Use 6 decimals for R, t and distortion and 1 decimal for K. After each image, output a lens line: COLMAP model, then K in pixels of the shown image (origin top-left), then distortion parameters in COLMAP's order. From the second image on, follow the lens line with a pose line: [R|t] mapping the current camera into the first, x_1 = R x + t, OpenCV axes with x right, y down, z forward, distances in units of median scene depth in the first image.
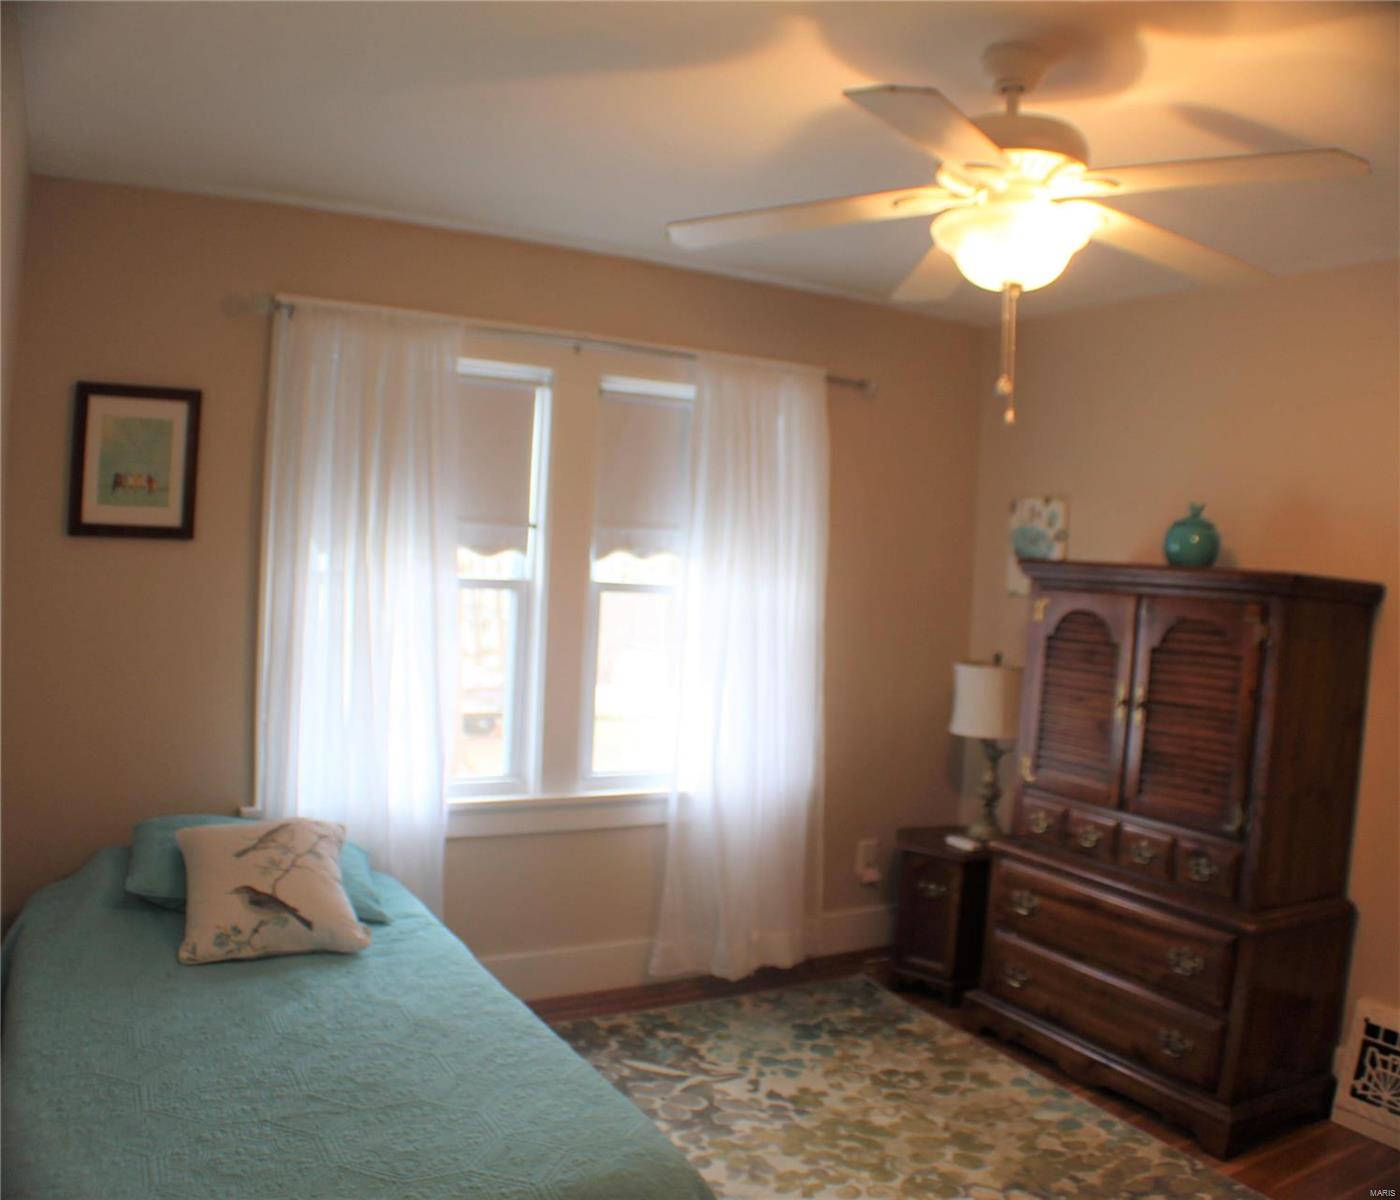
lens RADIAL K [[1272.5, 0, 700.0], [0, 1272.5, 600.0], [0, 0, 1]] dist [-0.221173, 0.083960]
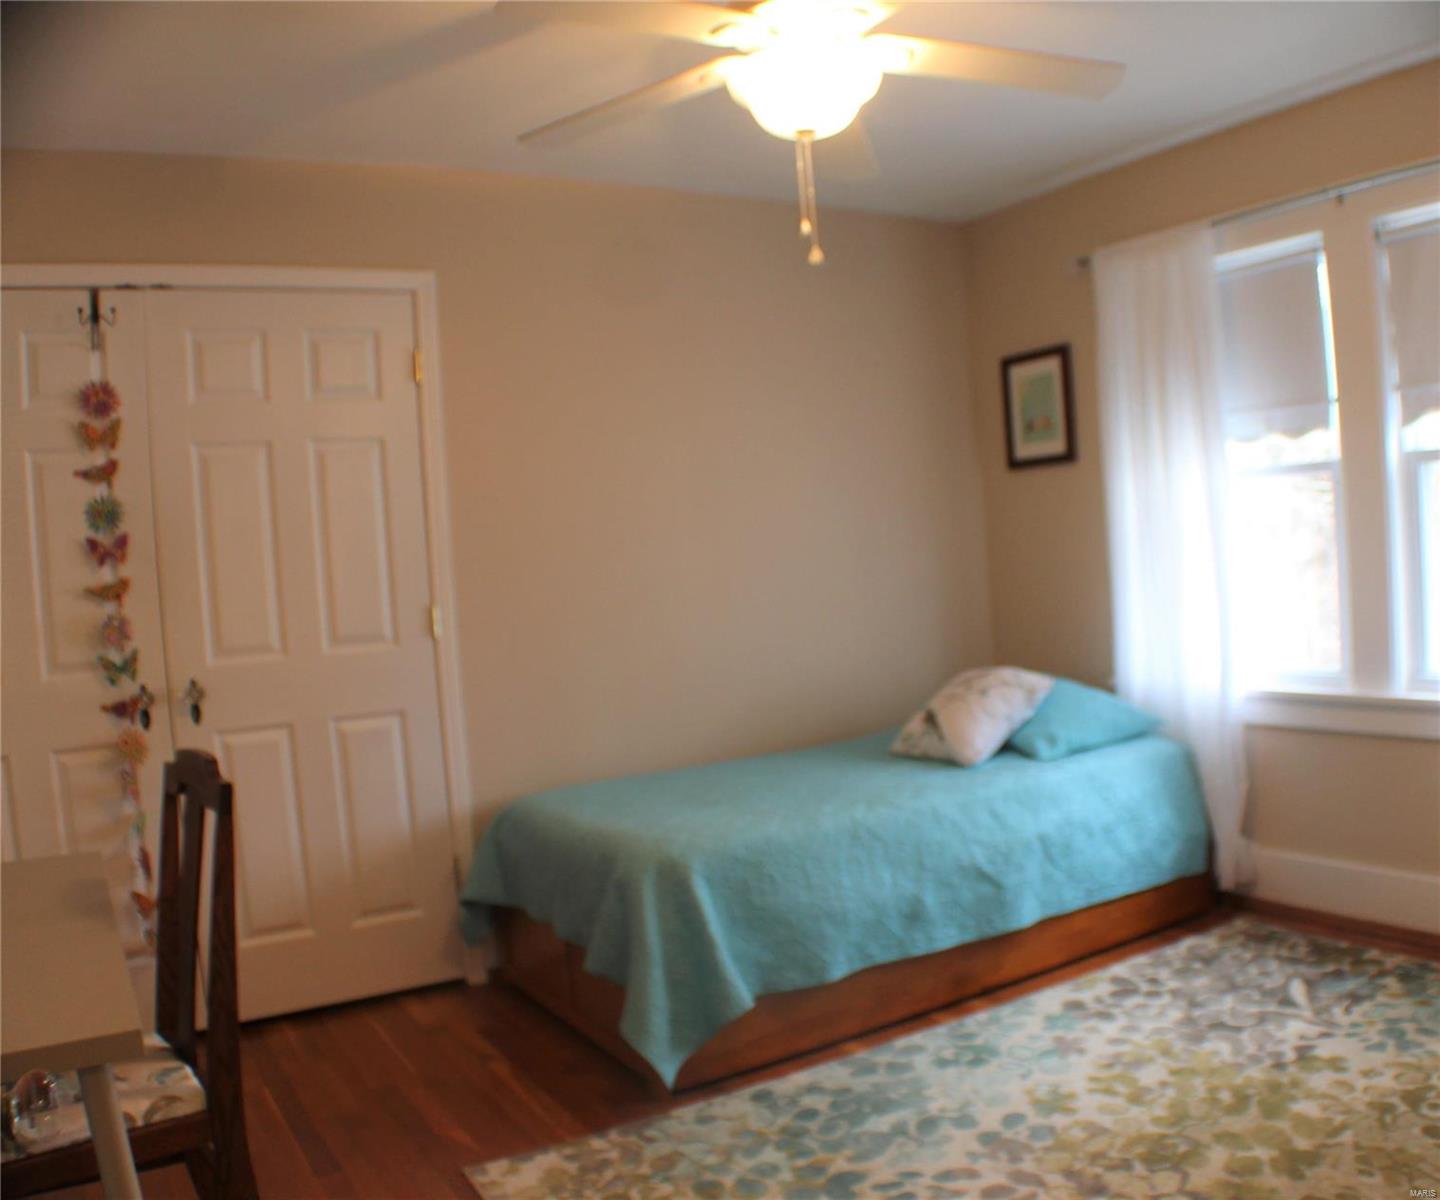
lens RADIAL K [[1249.2, 0, 720.0], [0, 1249.2, 600.0], [0, 0, 1]] dist [-0.127785, 0.014478]
pose [[0.023532, -0.016988, -0.999579, 0.851044], [0.019493, 0.999673, -0.016531, 0.108547], [0.999533, -0.019096, 0.023855, 0.593955]]
